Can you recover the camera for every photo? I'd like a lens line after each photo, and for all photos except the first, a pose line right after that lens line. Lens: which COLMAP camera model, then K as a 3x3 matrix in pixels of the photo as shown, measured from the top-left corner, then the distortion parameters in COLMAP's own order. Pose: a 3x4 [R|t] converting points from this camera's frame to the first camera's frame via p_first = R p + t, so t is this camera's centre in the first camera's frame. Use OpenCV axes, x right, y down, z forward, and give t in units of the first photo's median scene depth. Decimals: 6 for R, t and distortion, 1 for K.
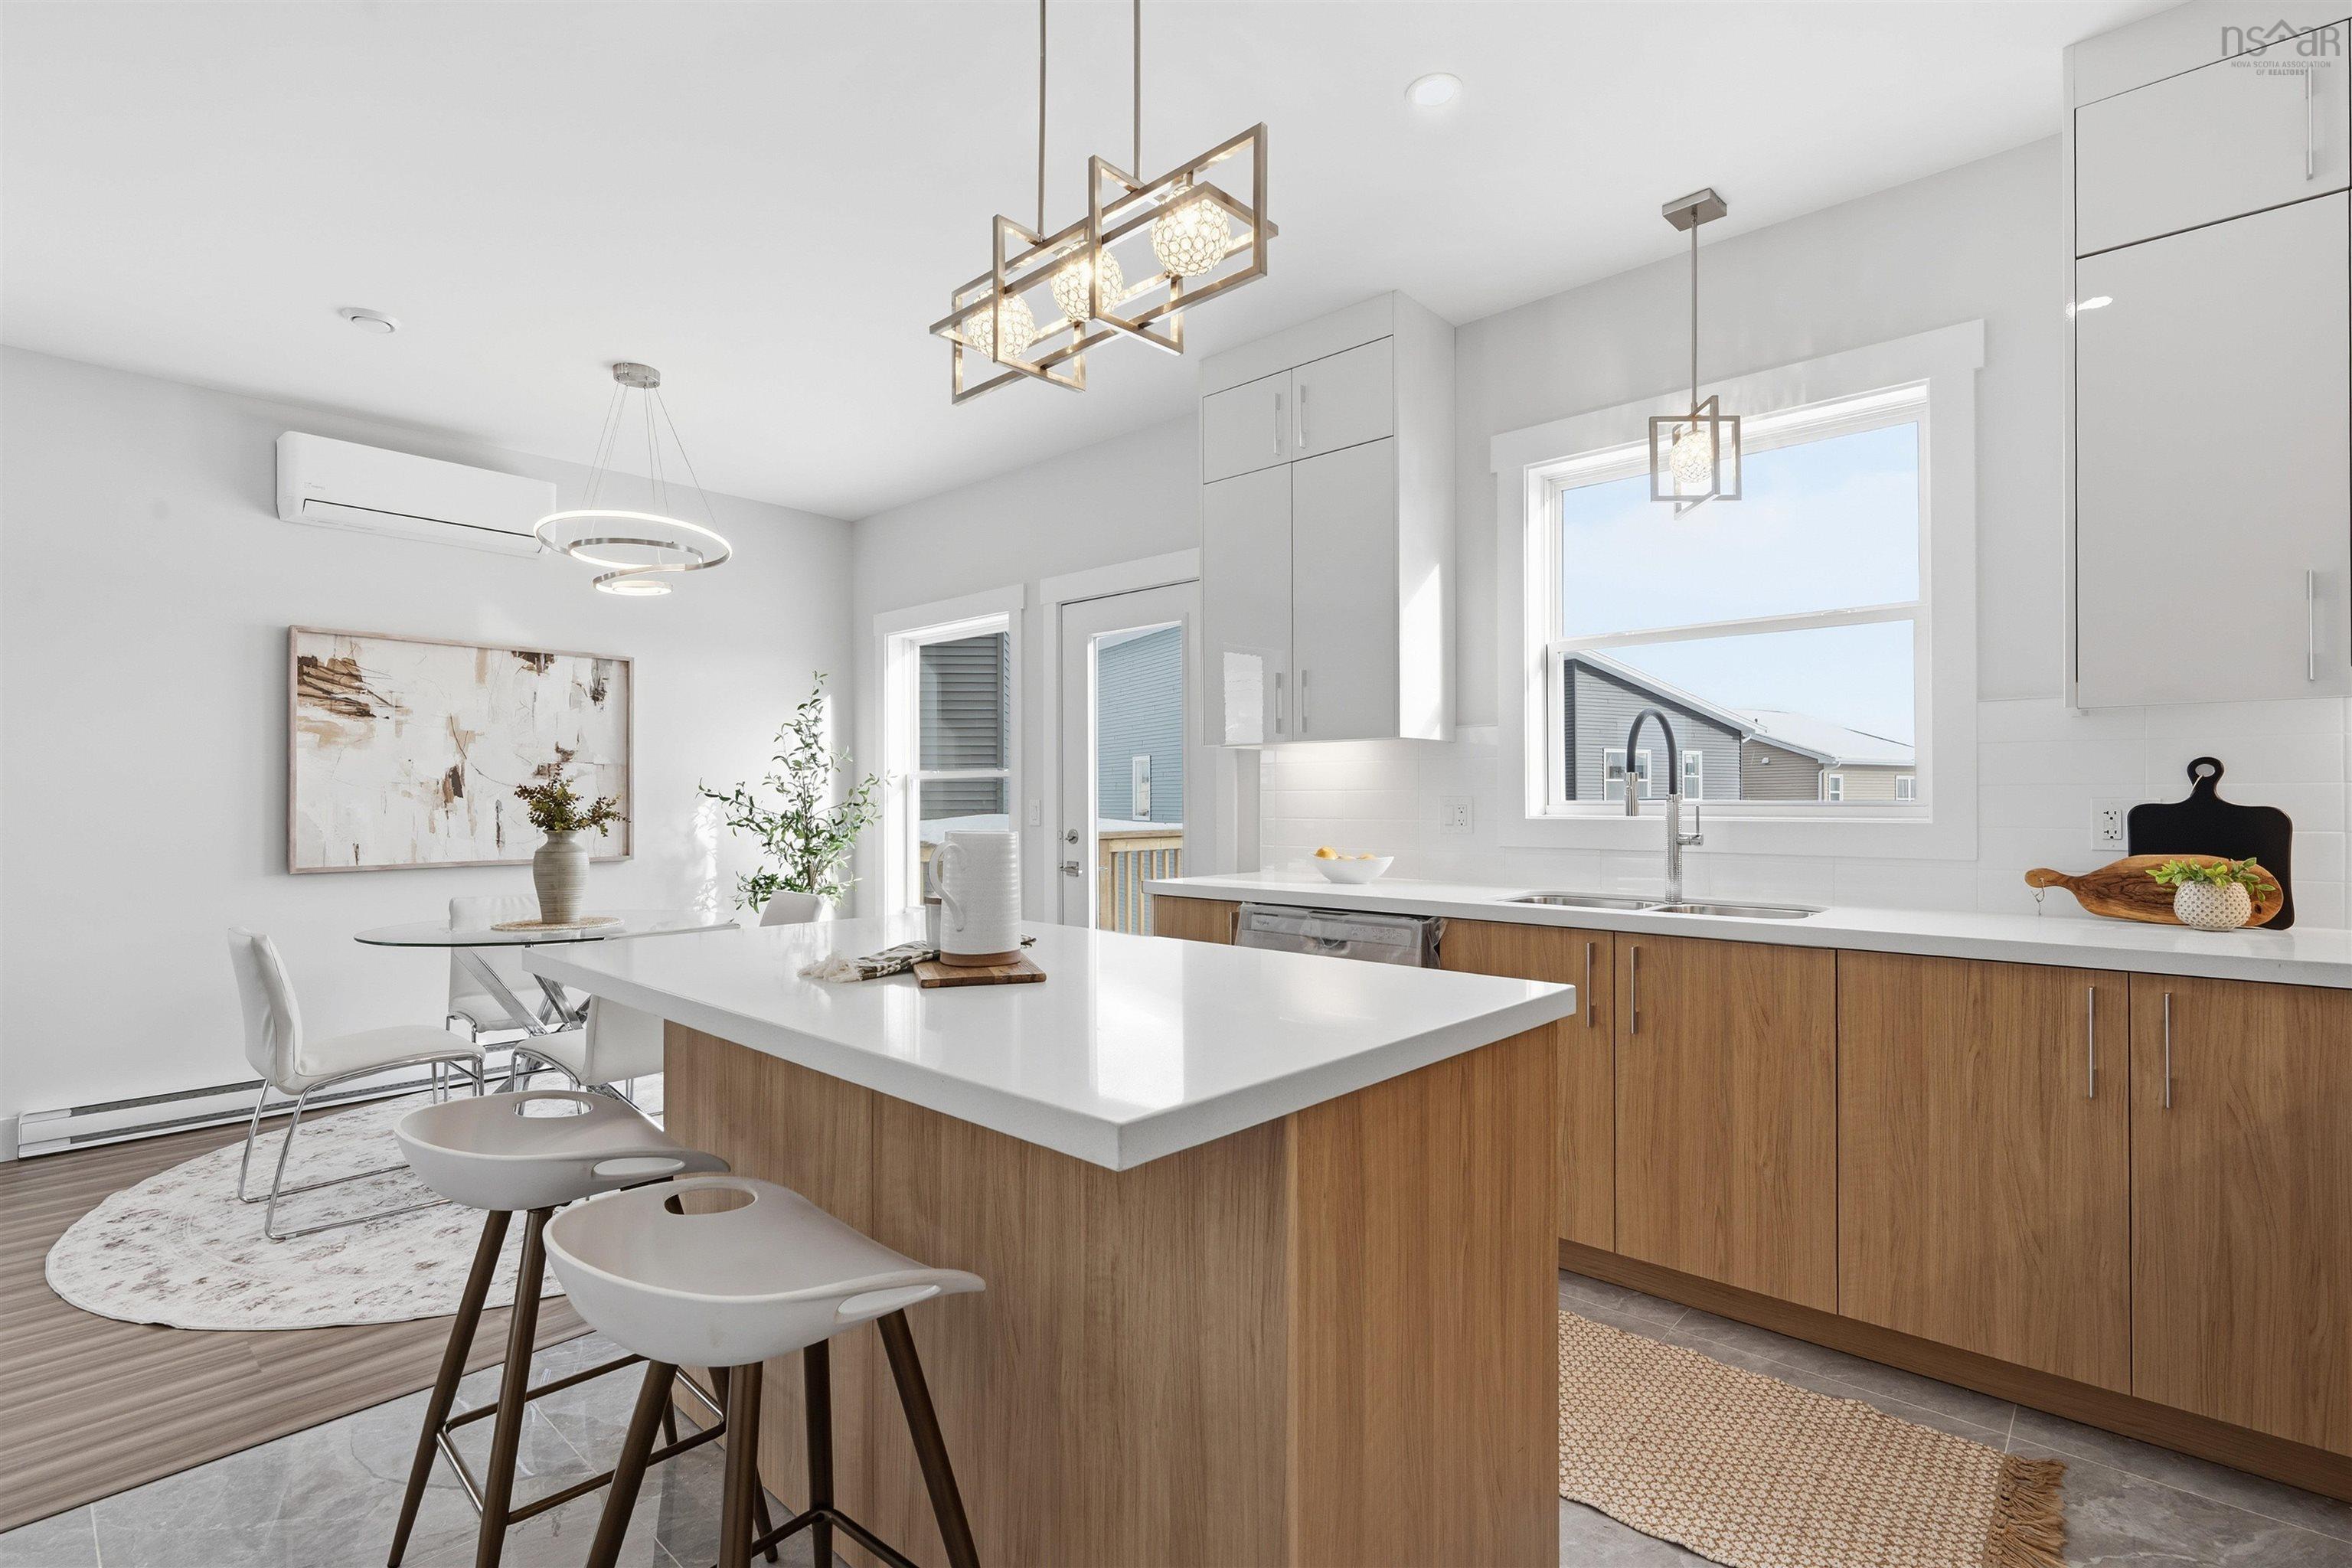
lens RADIAL K [[1080.6, 0, 1176.0], [0, 1080.6, 784.0], [0, 0, 1]] dist [0.001883, 0.000131]
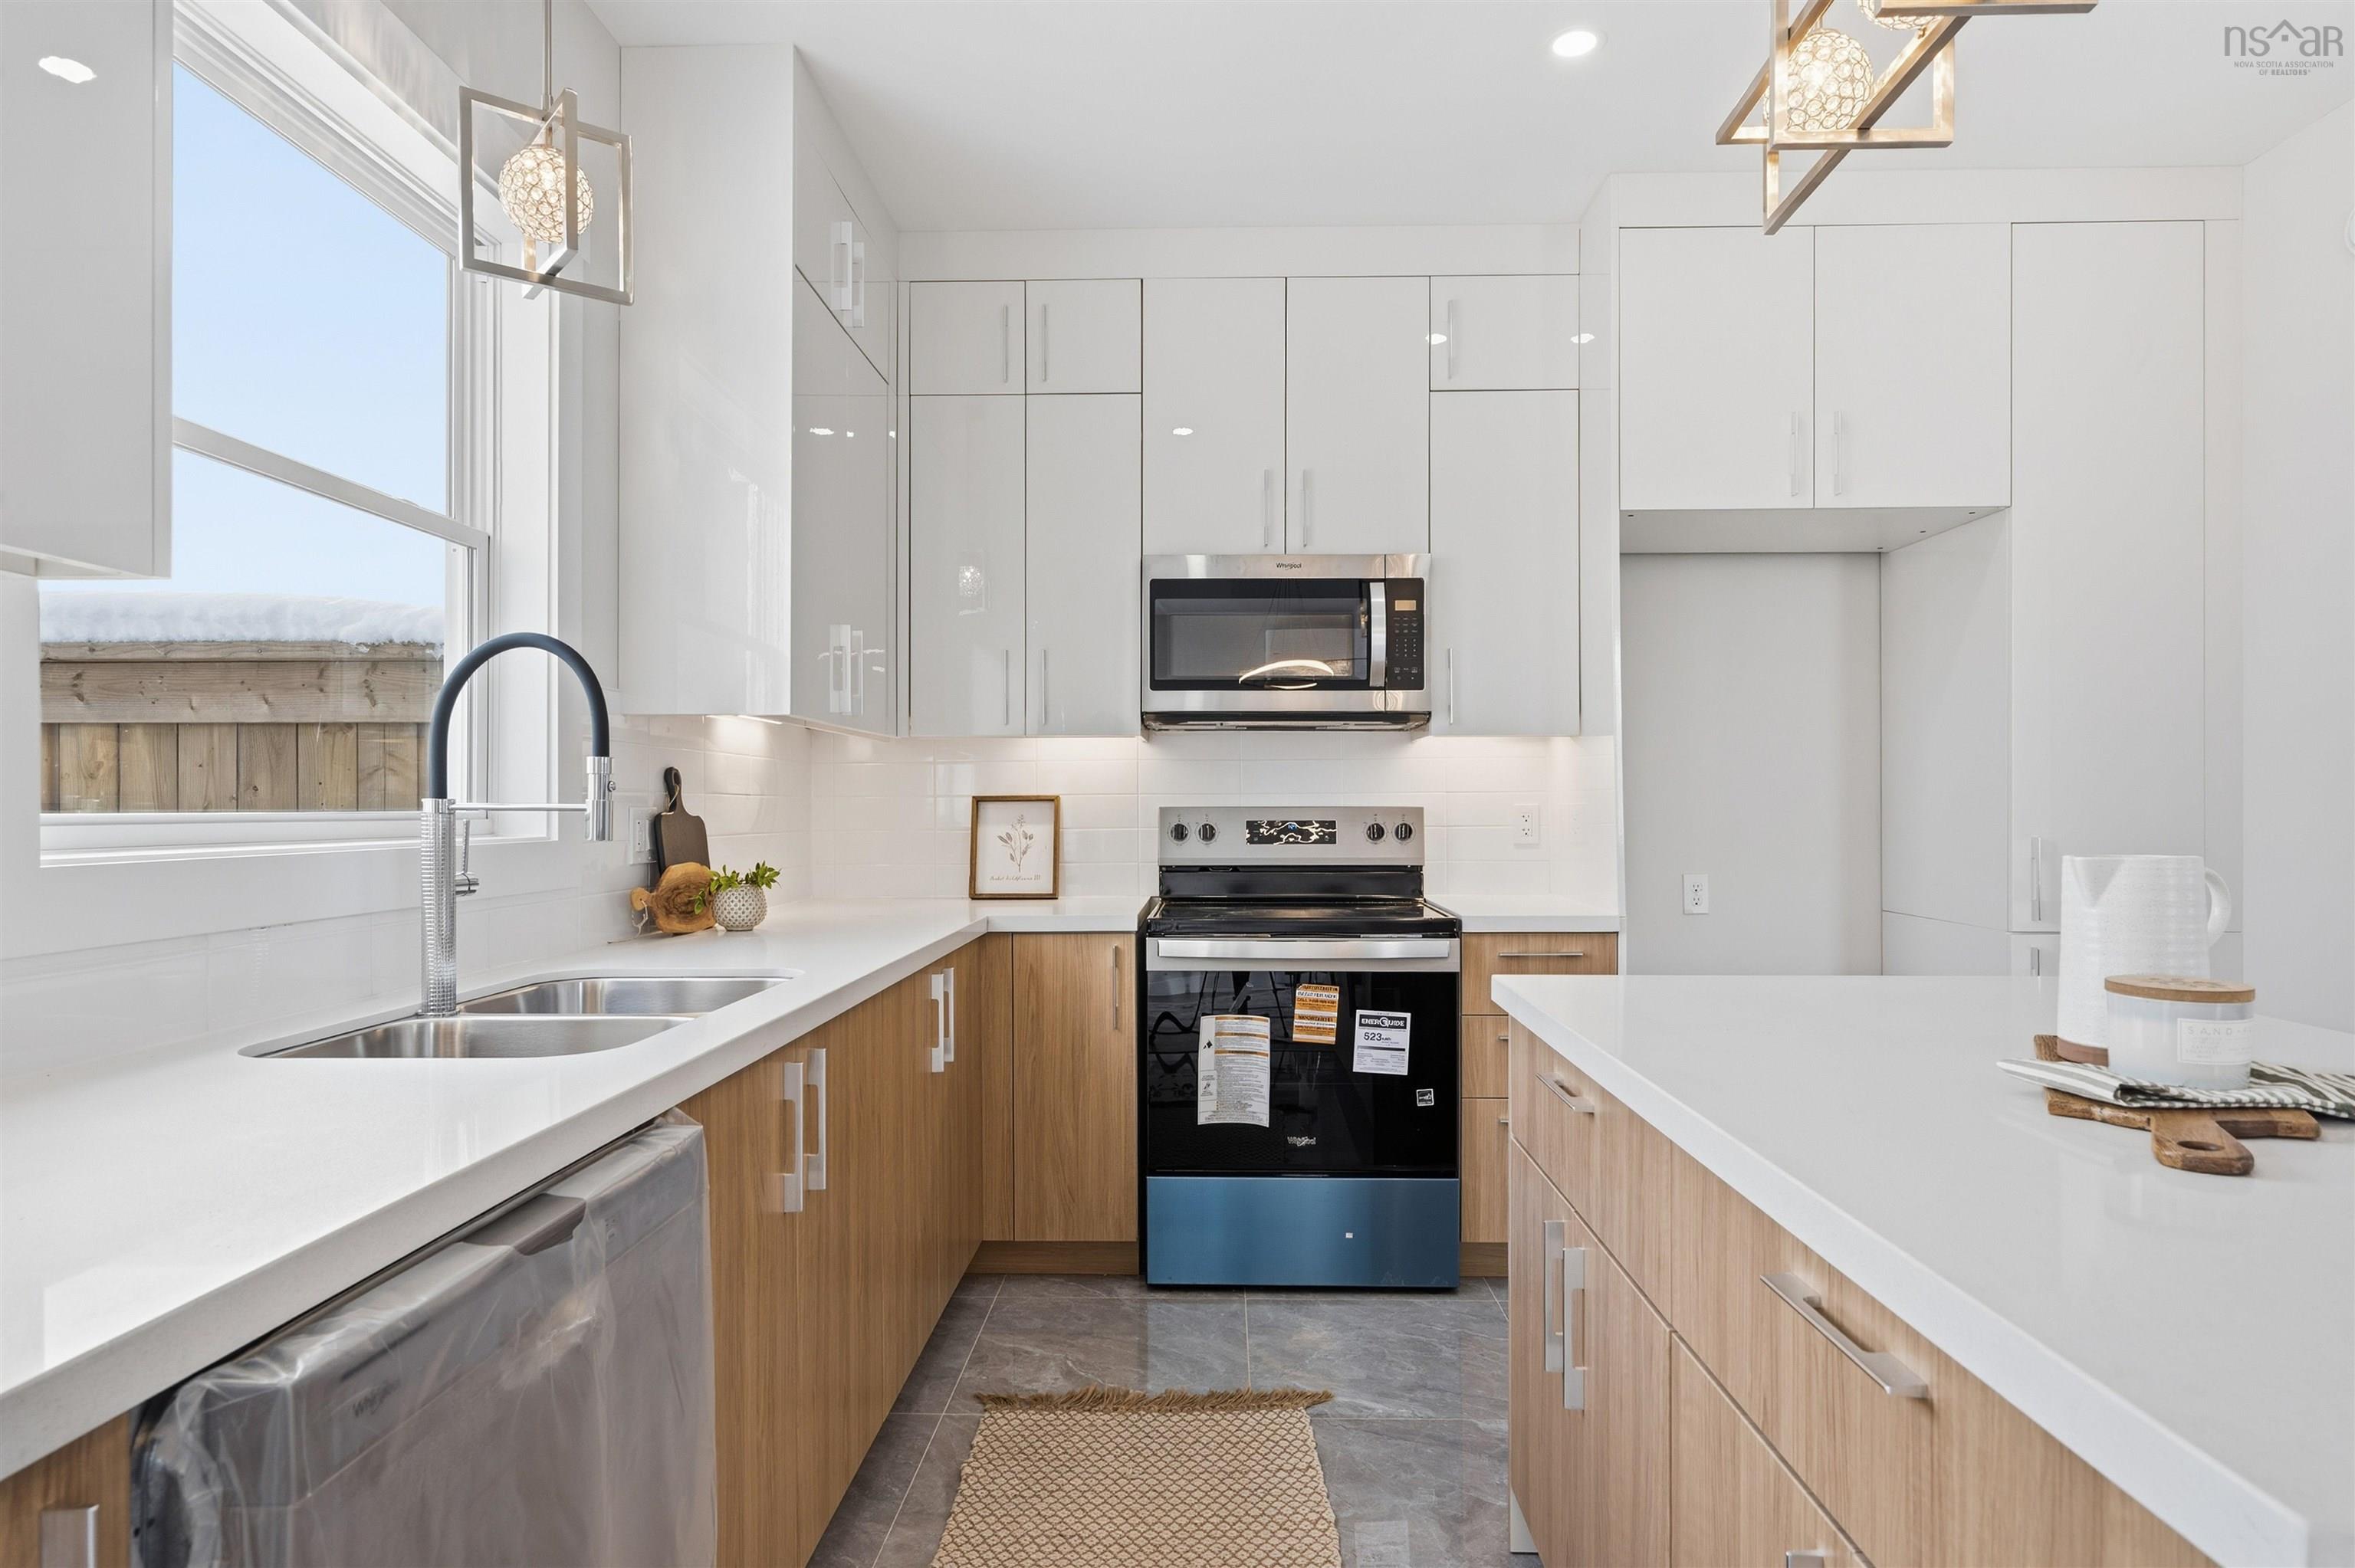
lens RADIAL K [[1286.6, 0, 1183.6], [0, 1286.6, 798.5], [0, 0, 1]] dist [0.016529, 0.000081]
pose [[-0.656630, 0.005508, 0.754193, -0.161584], [-0.010408, 0.999812, -0.016364, 0.010487], [-0.754141, -0.018594, -0.656449, 0.802618]]
